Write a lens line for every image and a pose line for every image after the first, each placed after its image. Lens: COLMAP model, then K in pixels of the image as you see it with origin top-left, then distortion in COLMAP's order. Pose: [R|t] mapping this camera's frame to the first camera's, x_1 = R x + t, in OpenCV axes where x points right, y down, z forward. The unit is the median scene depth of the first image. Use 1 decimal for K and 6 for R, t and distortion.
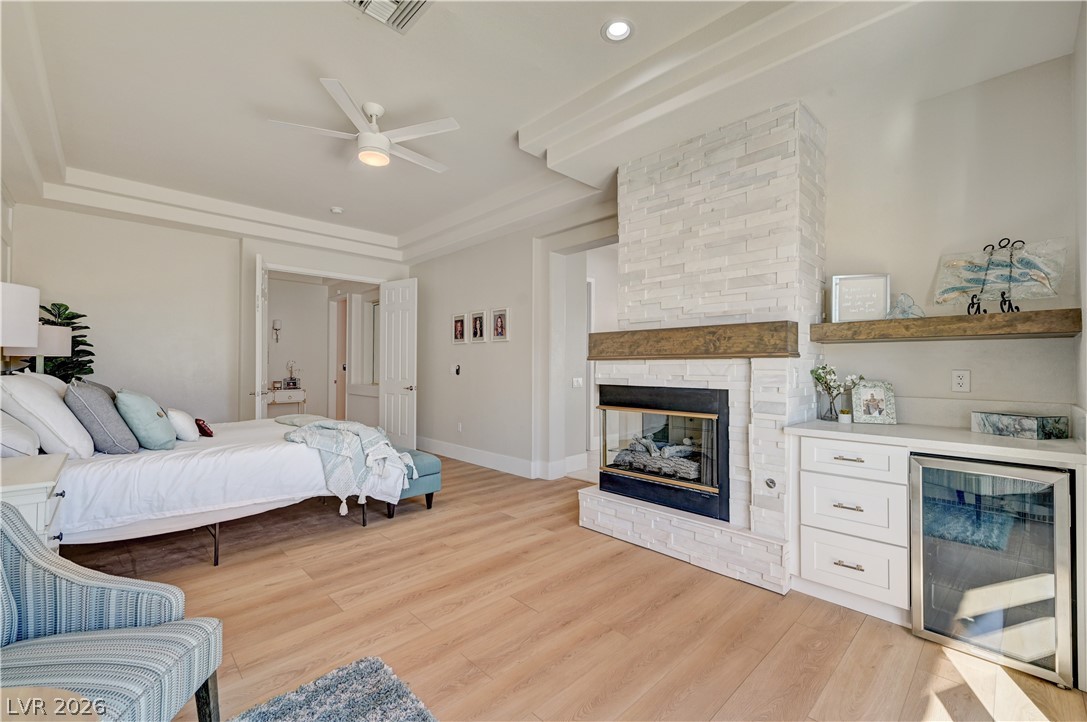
lens RADIAL K [[456.1, 0, 554.6], [0, 456.1, 362.4], [0, 0, 1]] dist [-0.001750, 0.000172]
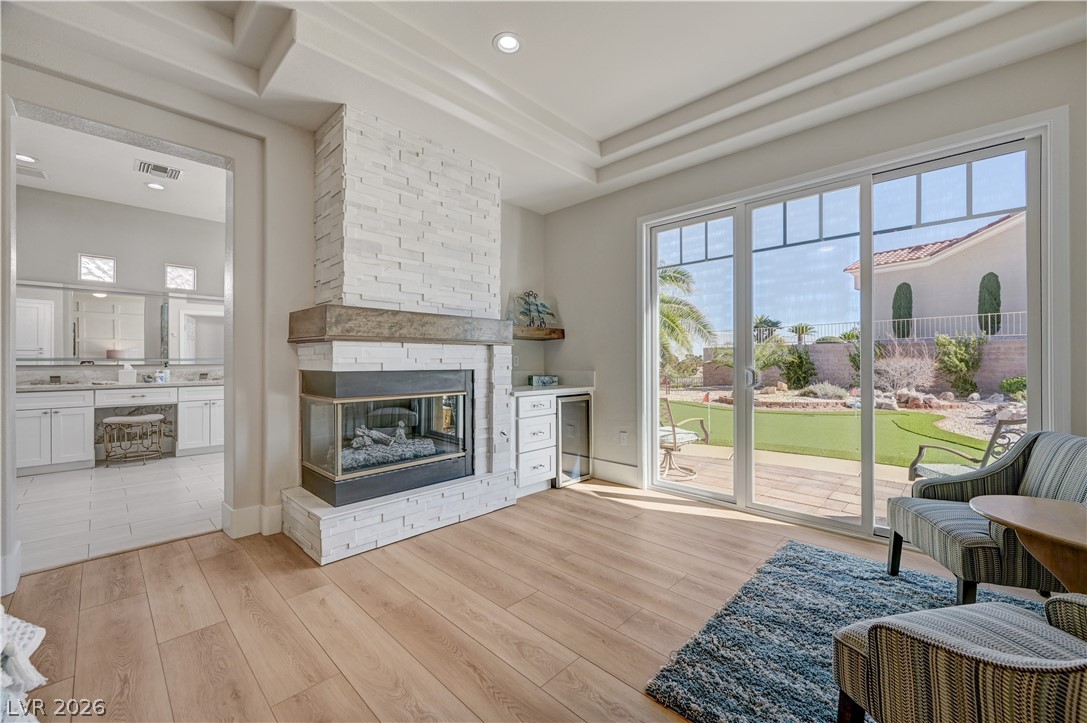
lens RADIAL K [[430.4, 0, 548.5], [0, 430.4, 360.0], [0, 0, 1]] dist [0.003368, 0.000169]
pose [[-0.027301, -0.002517, 0.999624, -0.714187], [-0.010781, 0.999939, 0.002223, 0.025222], [-0.999569, -0.010716, -0.027327, 0.728746]]
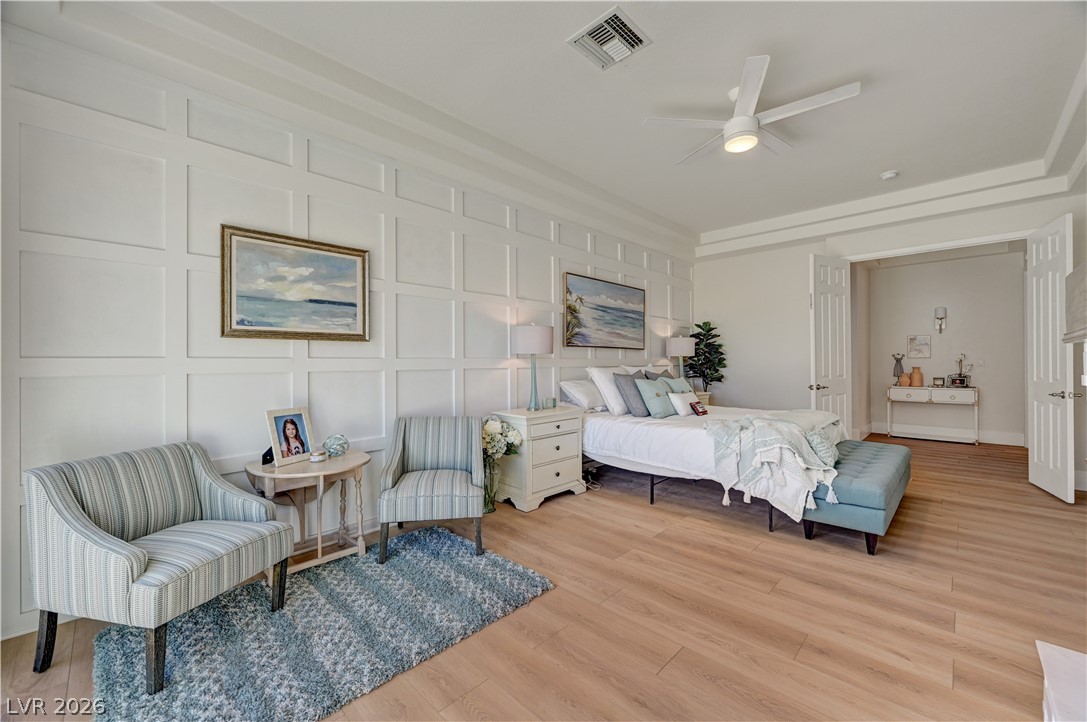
lens RADIAL K [[430.4, 0, 546.1], [0, 430.4, 361.2], [0, 0, 1]] dist [0.003368, 0.000169]
pose [[0.018646, -0.005651, -0.999810, 0.509926], [0.015242, 0.999869, -0.005367, 0.007134], [0.999710, -0.015139, 0.018729, 0.579929]]
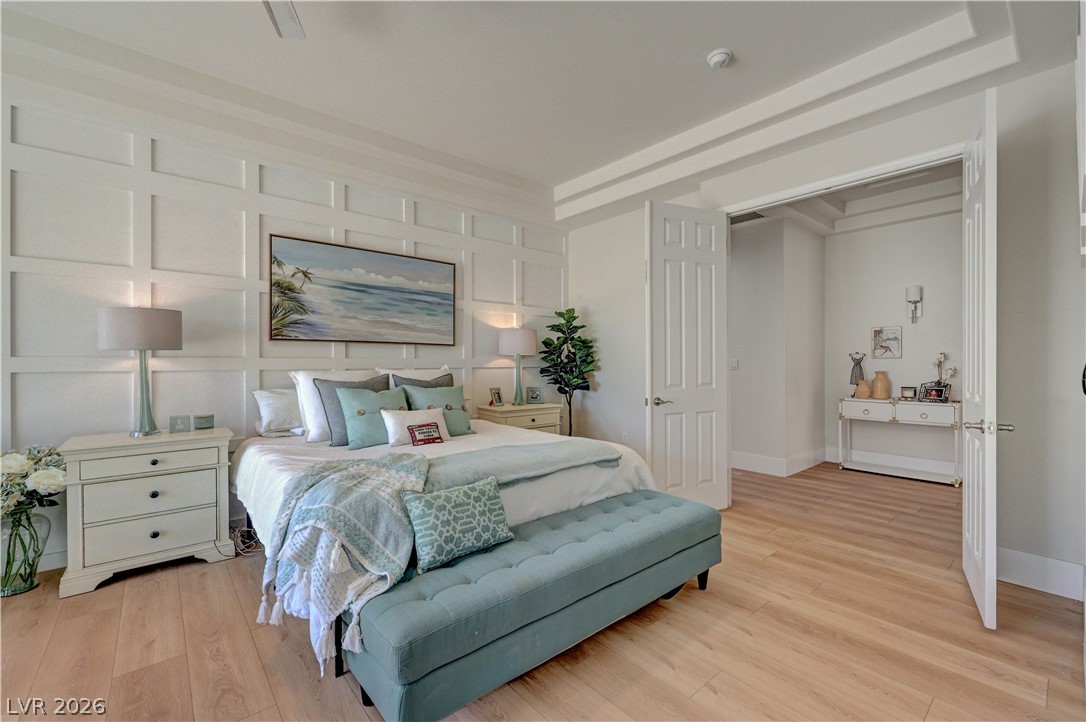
lens RADIAL K [[455.7, 0, 547.0], [0, 455.7, 364.3], [0, 0, 1]] dist [-0.001750, 0.000172]
pose [[-0.072972, 0.000871, -0.997334, 0.081724], [0.011313, 0.999936, 0.000046, 0.014741], [0.997270, -0.011279, -0.072977, 1.402553]]
